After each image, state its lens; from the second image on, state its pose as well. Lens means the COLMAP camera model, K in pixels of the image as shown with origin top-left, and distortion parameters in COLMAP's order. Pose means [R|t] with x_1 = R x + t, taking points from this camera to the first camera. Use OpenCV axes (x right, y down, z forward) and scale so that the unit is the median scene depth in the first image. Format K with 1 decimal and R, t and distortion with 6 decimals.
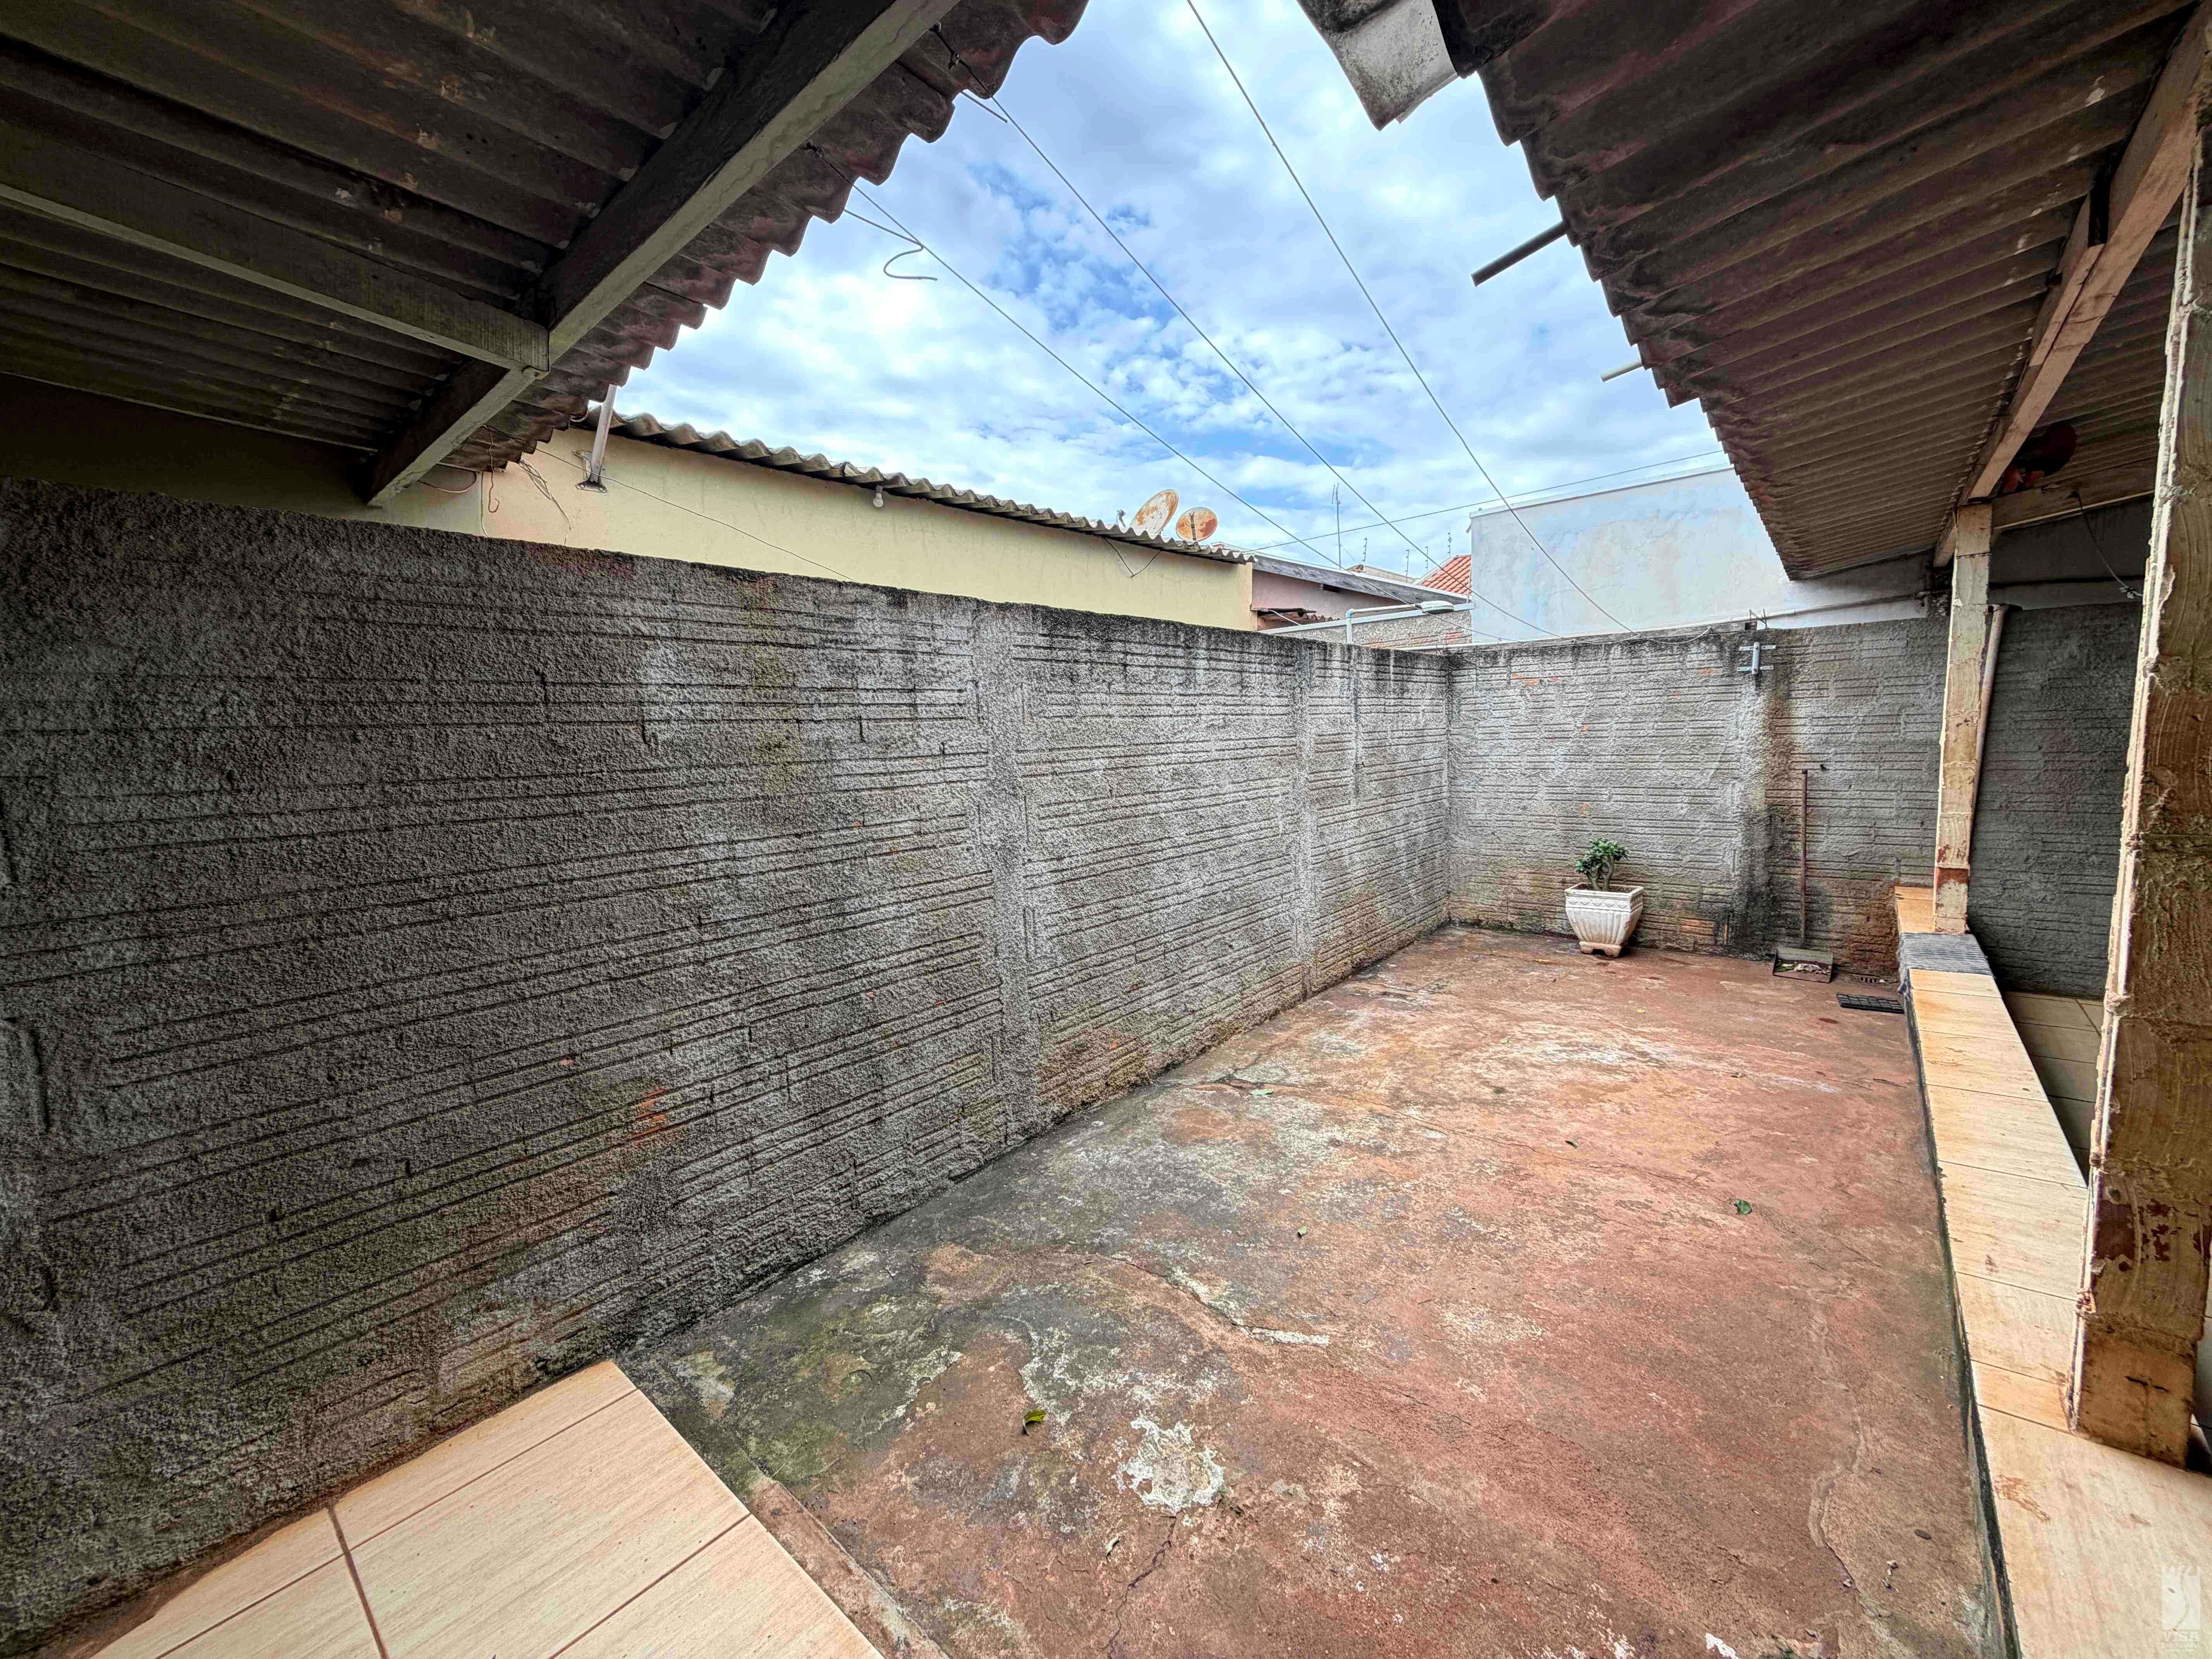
lens RADIAL K [[881.8, 0, 1104.3], [0, 881.8, 828.6], [0, 0, 1]] dist [-0.000415, -0.000219]
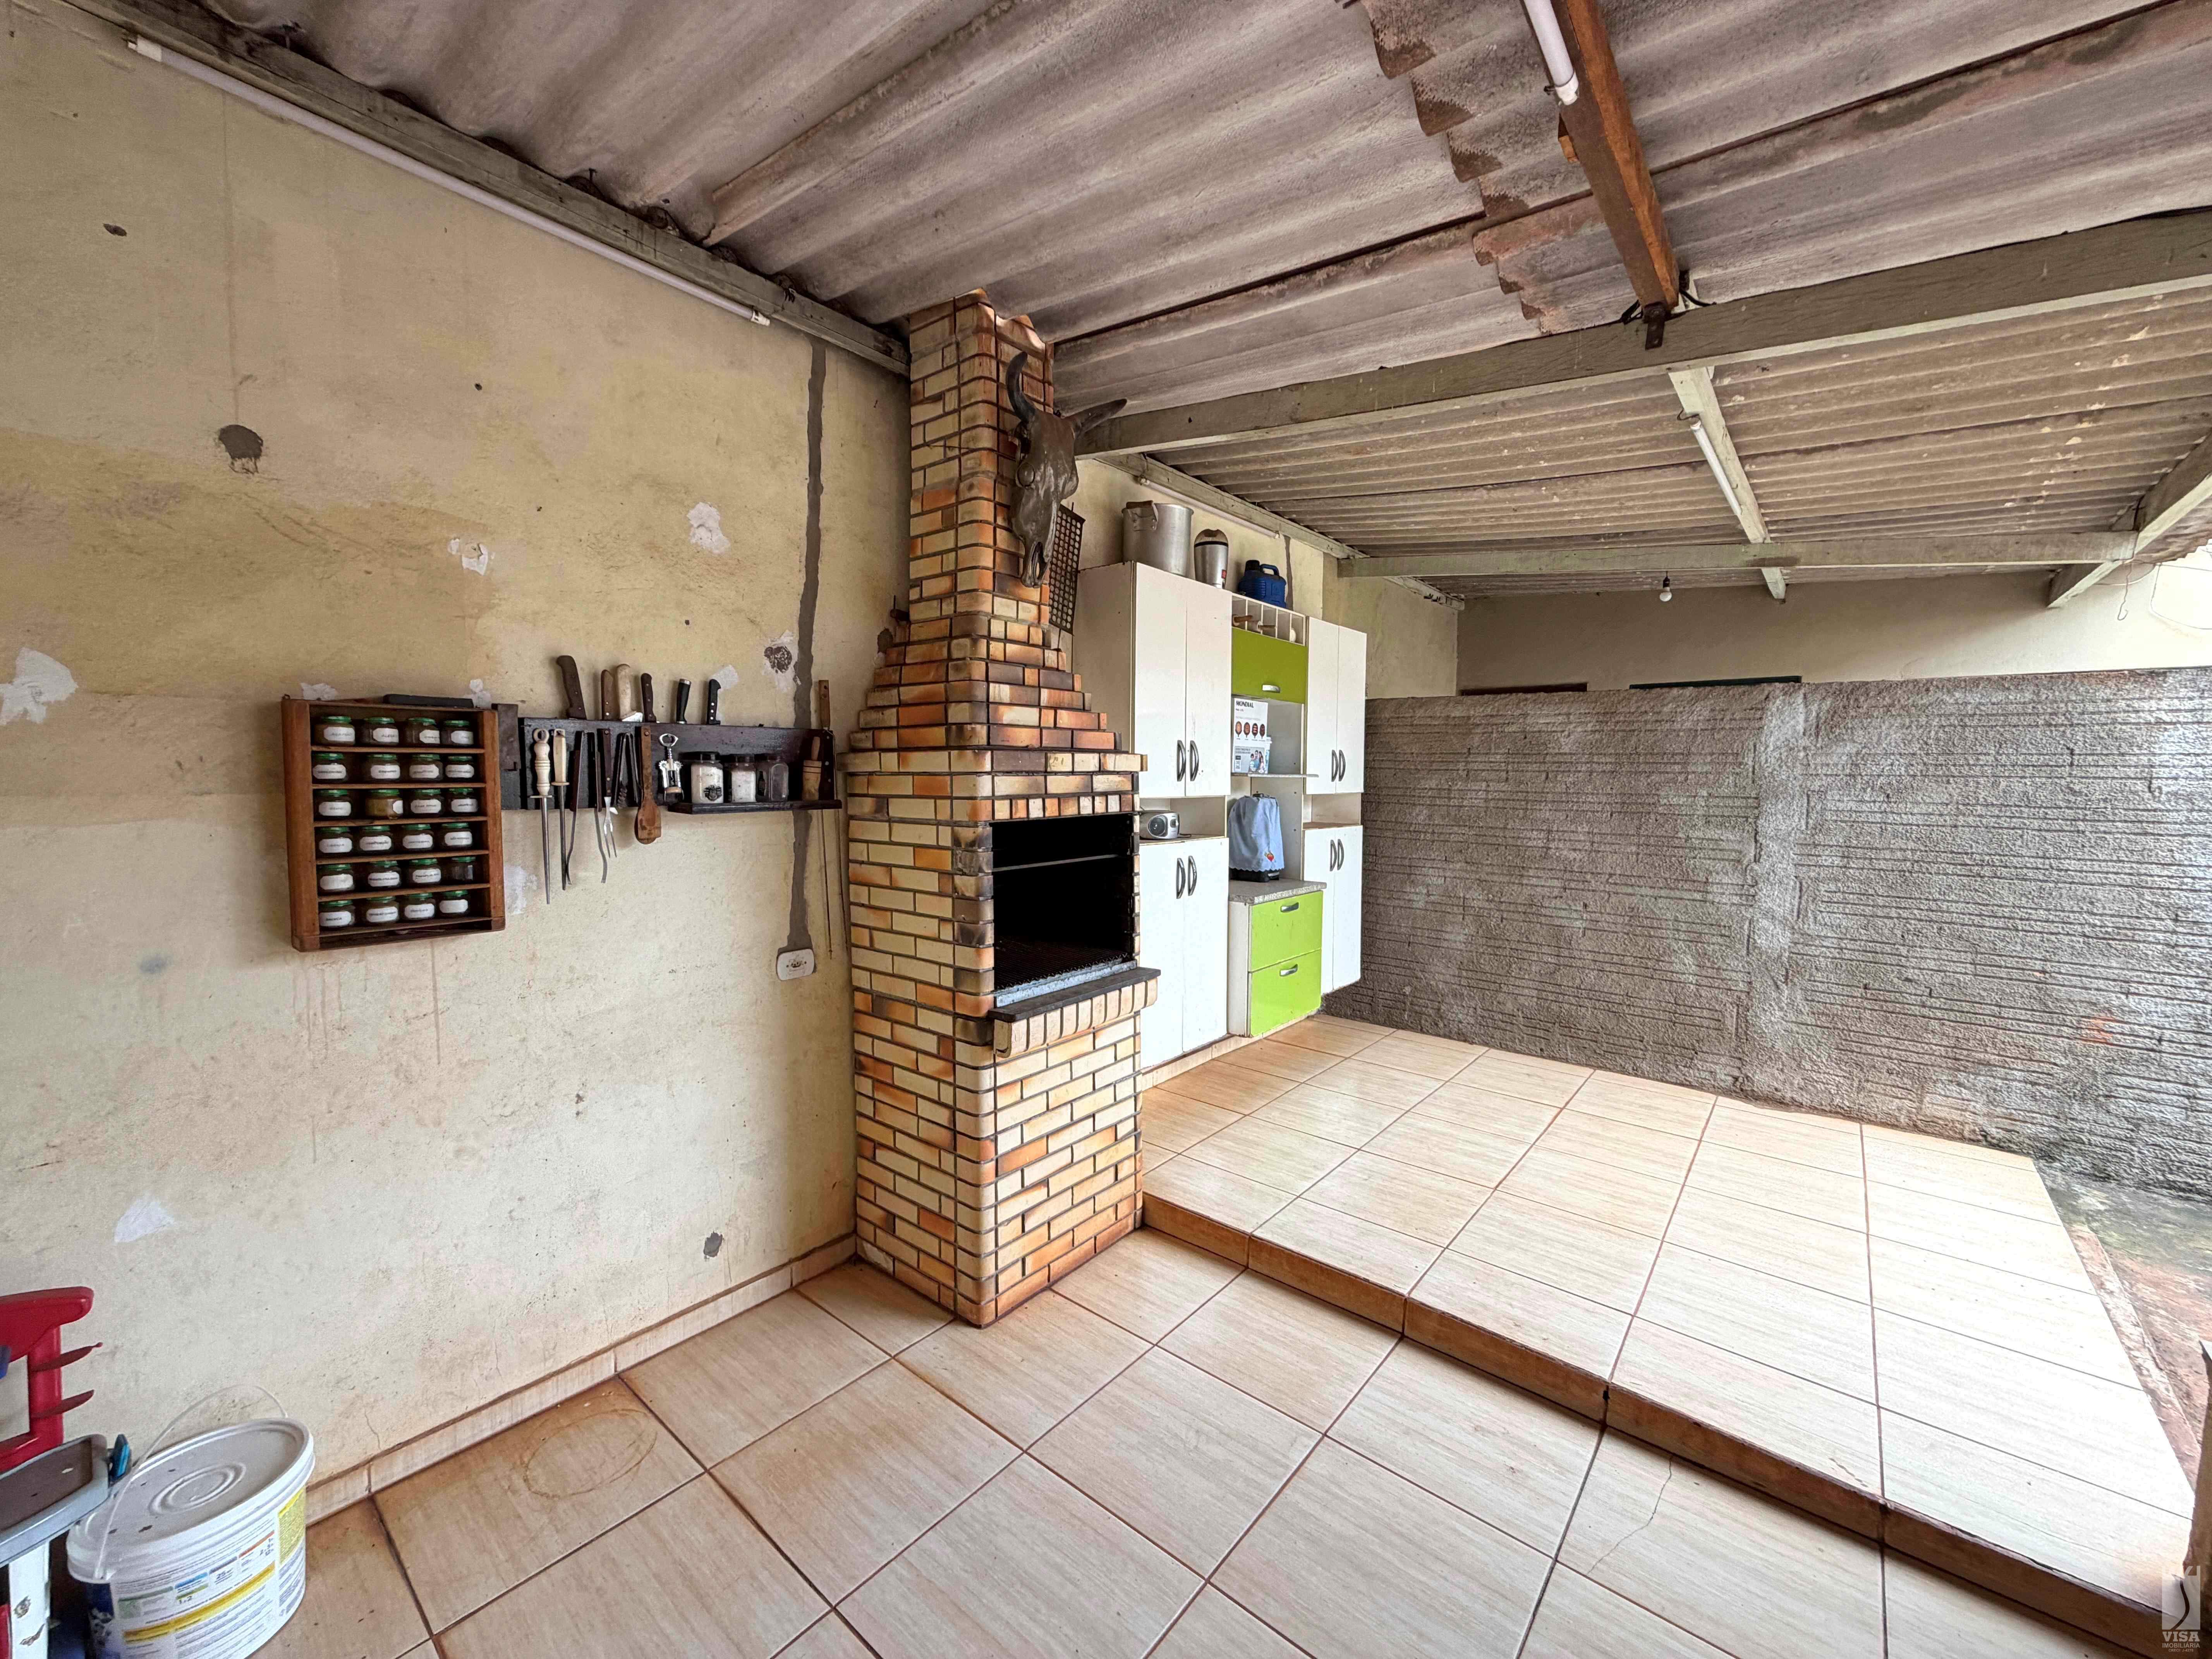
lens RADIAL K [[881.8, 0, 1105.7], [0, 881.8, 826.4], [0, 0, 1]] dist [-0.000415, -0.000219]
pose [[0.013645, 0.108339, -0.994020, 1.092110], [-0.118564, 0.987275, 0.105976, 0.015941], [0.992853, 0.116409, 0.026316, -0.926613]]
